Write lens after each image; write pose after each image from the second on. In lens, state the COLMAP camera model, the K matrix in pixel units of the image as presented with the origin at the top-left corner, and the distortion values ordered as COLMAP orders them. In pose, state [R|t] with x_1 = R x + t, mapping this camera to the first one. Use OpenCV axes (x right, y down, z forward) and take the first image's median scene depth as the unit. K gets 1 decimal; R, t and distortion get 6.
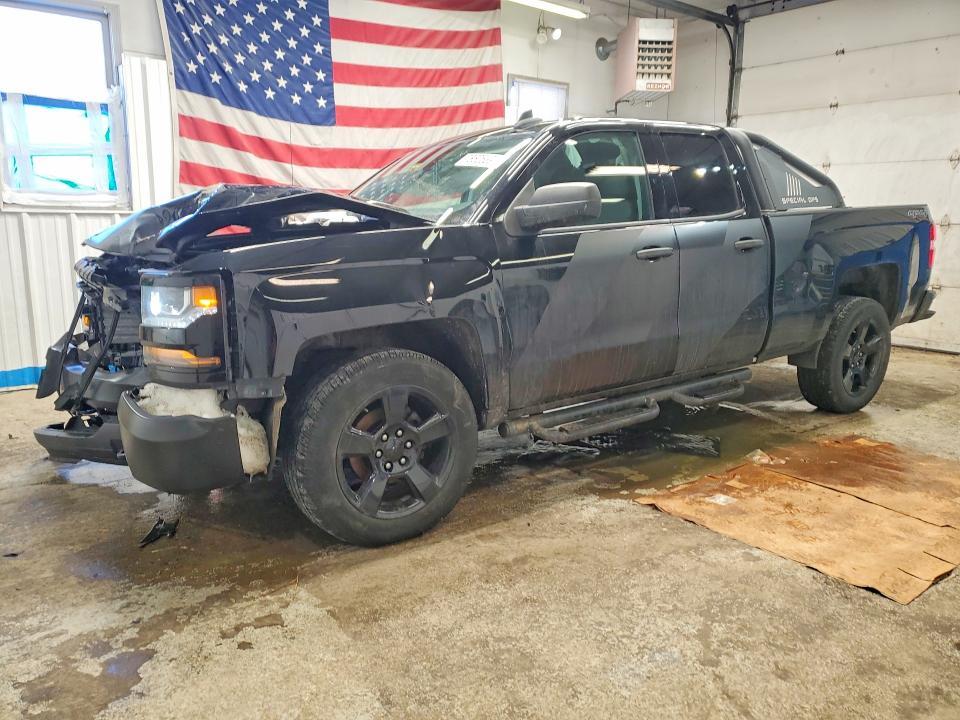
lens RADIAL K [[713.7, 0, 480.0], [0, 713.7, 360.0], [0, 0, 1]] dist [0.001312, -0.000579]
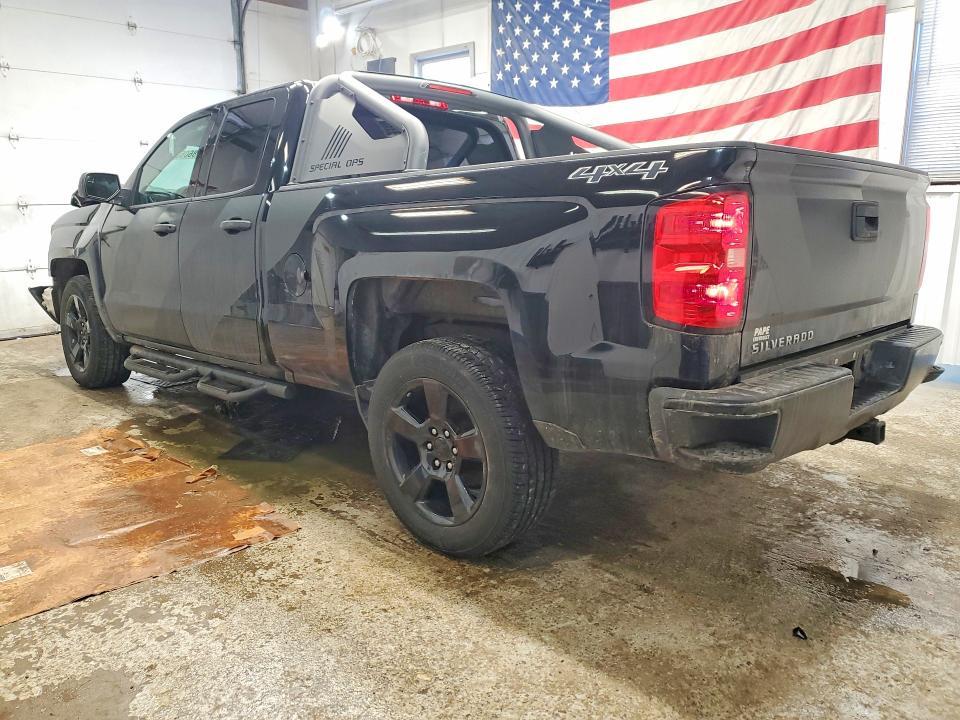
lens RADIAL K [[744.9, 0, 480.0], [0, 744.9, 360.0], [0, 0, 1]] dist [-0.018603, -0.000553]
pose [[0.182801, 0.189138, -0.964785, 0.838009], [-0.187209, 0.970062, 0.154701, -0.124362], [0.965161, 0.152337, 0.212737, 0.725757]]
